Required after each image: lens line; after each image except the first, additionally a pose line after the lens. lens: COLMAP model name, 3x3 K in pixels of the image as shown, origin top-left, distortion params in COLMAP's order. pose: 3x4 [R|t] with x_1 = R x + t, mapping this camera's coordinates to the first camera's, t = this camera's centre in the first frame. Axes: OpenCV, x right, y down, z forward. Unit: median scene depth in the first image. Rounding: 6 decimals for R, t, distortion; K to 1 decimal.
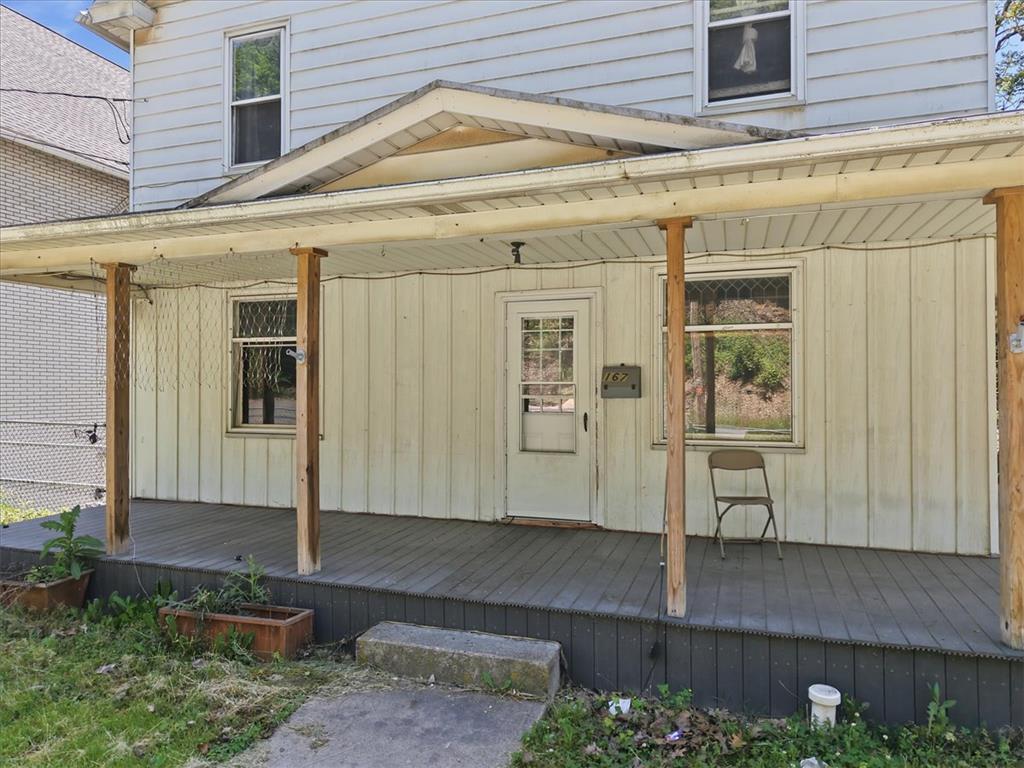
lens RADIAL K [[688.3, 0, 512.0], [0, 688.3, 384.0], [0, 0, 1]] dist [0.036059, -0.036090]
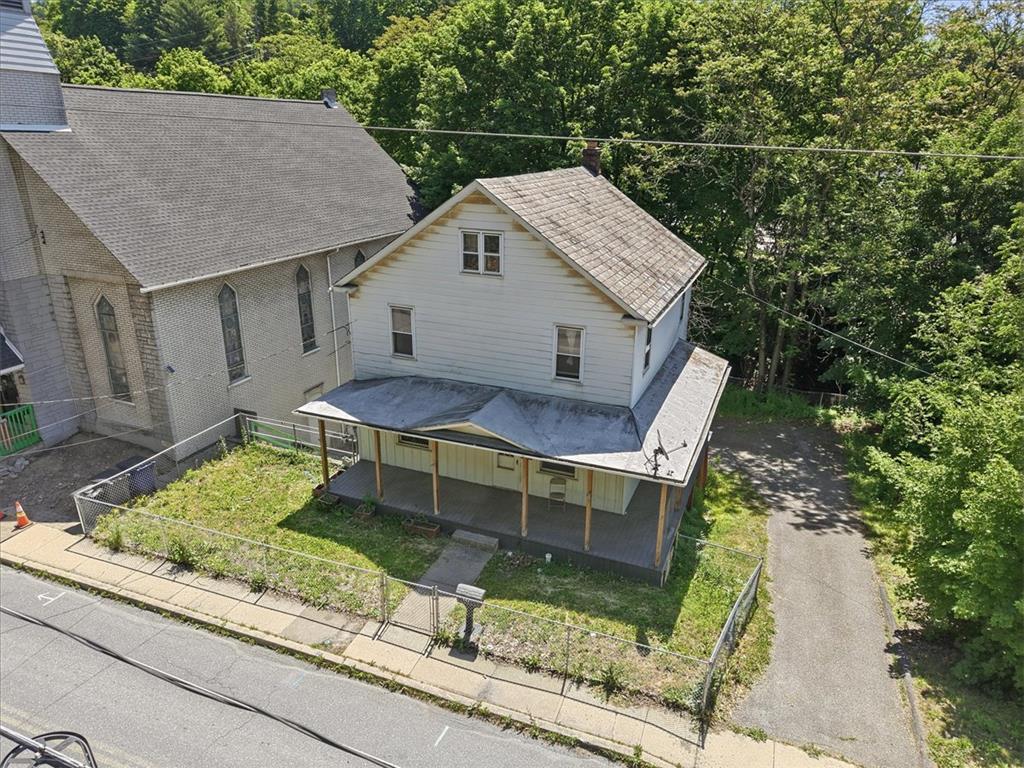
lens RADIAL K [[688.3, 0, 512.0], [0, 688.3, 384.0], [0, 0, 1]] dist [0.036059, -0.036090]
pose [[0.998330, 0.030334, -0.049166, 0.241214], [-0.011157, 0.936272, 0.351098, -1.472891], [0.056683, -0.349963, 0.935047, -1.934070]]
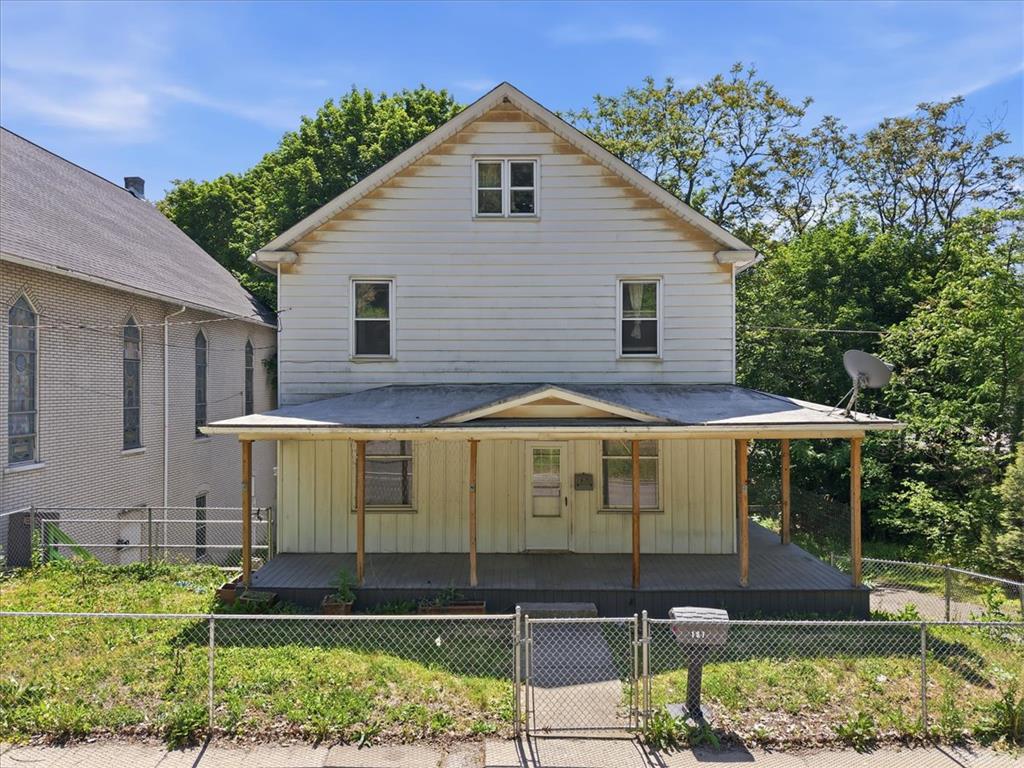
lens RADIAL K [[688.3, 0, 512.0], [0, 688.3, 384.0], [0, 0, 1]] dist [0.036059, -0.036090]
pose [[0.949068, 0.001101, 0.315071, -0.739674], [-0.000870, 0.999999, -0.000873, -0.312873], [-0.315072, 0.000555, 0.949068, -0.963188]]
